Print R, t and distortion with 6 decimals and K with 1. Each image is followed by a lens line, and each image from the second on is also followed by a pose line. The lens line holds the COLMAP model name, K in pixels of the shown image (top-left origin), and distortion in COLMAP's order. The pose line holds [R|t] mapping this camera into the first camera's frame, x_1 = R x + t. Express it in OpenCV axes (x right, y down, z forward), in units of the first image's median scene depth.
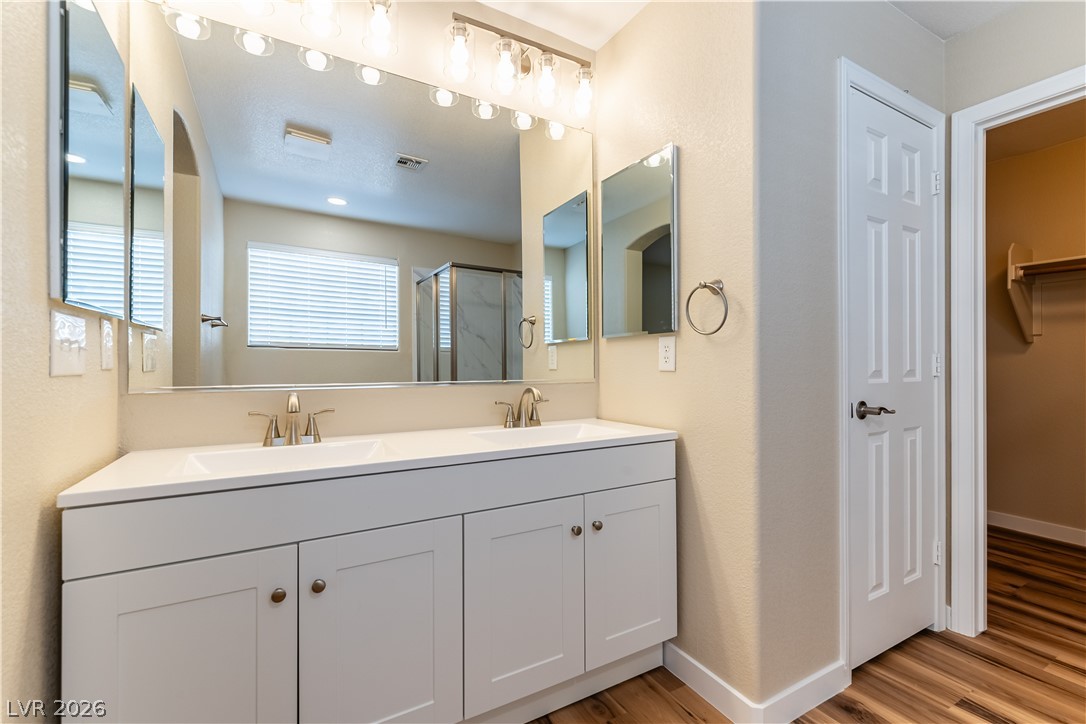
lens RADIAL K [[475.1, 0, 545.5], [0, 475.1, 362.7], [0, 0, 1]] dist [0.000625, -0.000060]
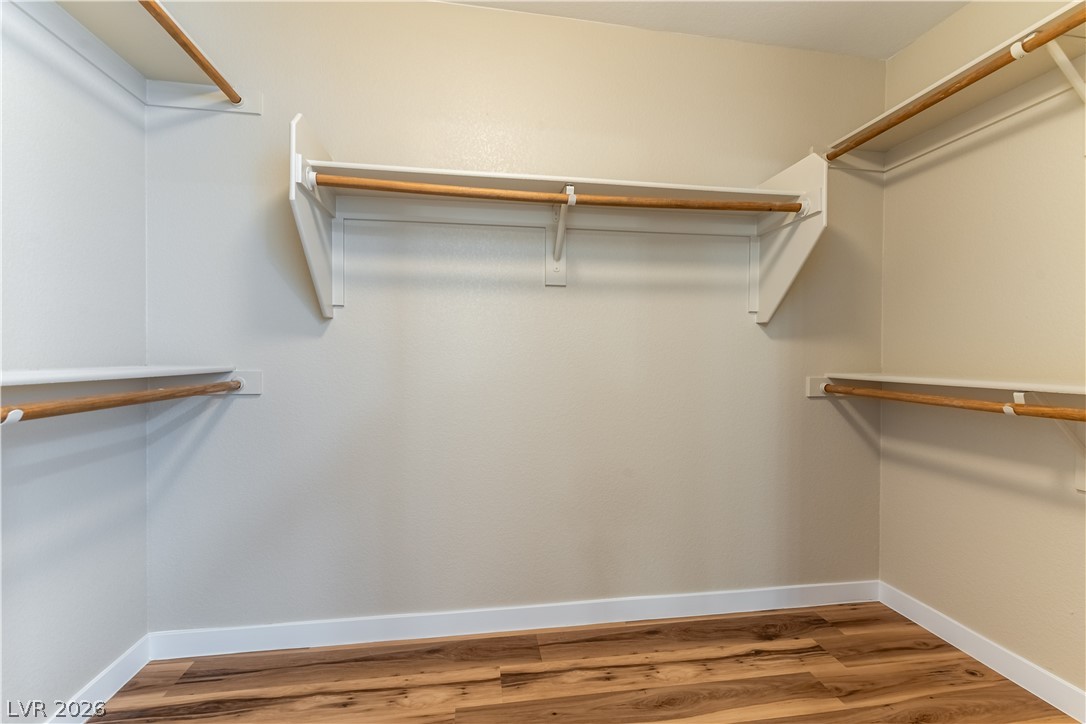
lens RADIAL K [[475.1, 0, 545.5], [0, 475.1, 362.7], [0, 0, 1]] dist [0.000625, -0.000060]
pose [[0.366383, -0.006883, 0.930439, 0.610072], [-0.007731, 0.999916, 0.010441, 0.004337], [-0.930432, -0.011018, 0.366299, 0.572062]]
